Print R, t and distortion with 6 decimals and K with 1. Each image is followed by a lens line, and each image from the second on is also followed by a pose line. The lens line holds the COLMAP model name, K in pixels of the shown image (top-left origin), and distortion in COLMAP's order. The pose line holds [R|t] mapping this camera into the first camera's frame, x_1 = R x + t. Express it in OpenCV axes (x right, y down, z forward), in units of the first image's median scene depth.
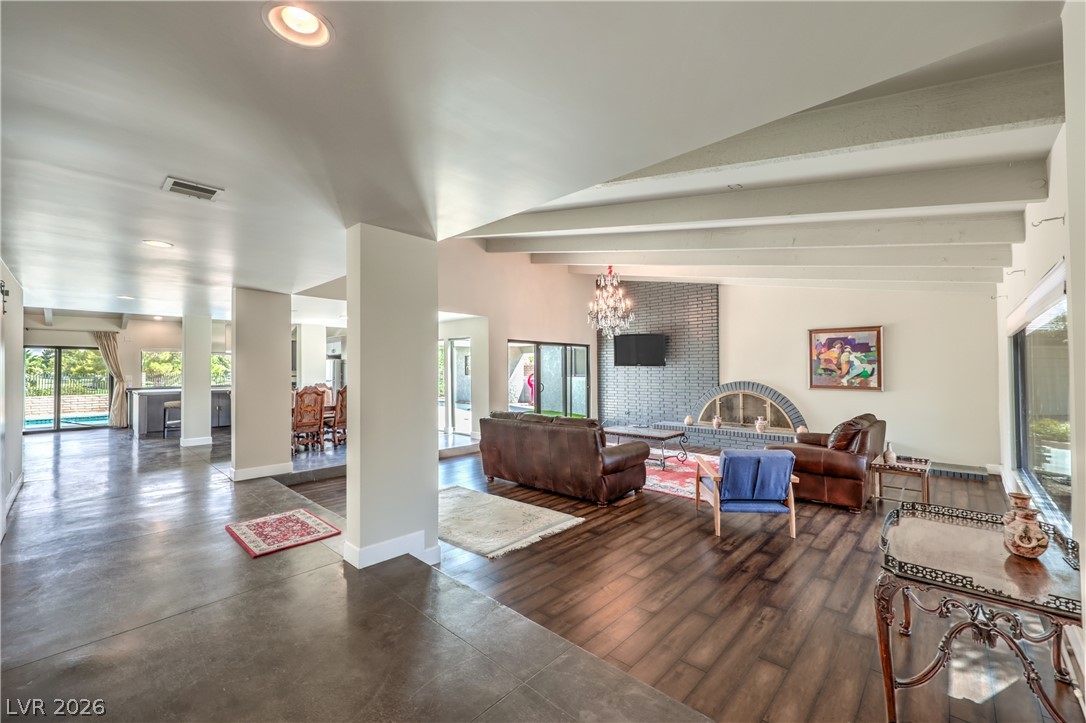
lens RADIAL K [[446.2, 0, 542.8], [0, 446.2, 360.1], [0, 0, 1]] dist [-0.000947, 0.000027]
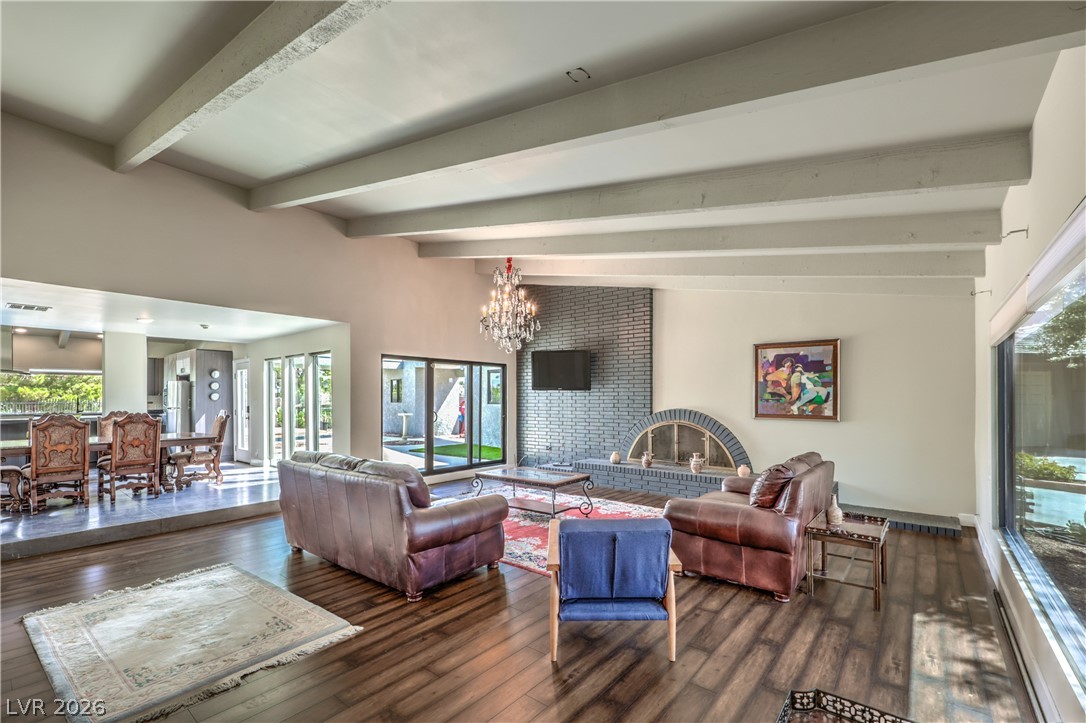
lens RADIAL K [[446.2, 0, 580.1], [0, 446.2, 395.6], [0, 0, 1]] dist [-0.000947, 0.000027]
pose [[0.996290, 0.003507, 0.085992, 0.251019], [-0.004641, 0.999905, 0.012993, 0.017238], [-0.085938, -0.013344, 0.996211, 0.265980]]
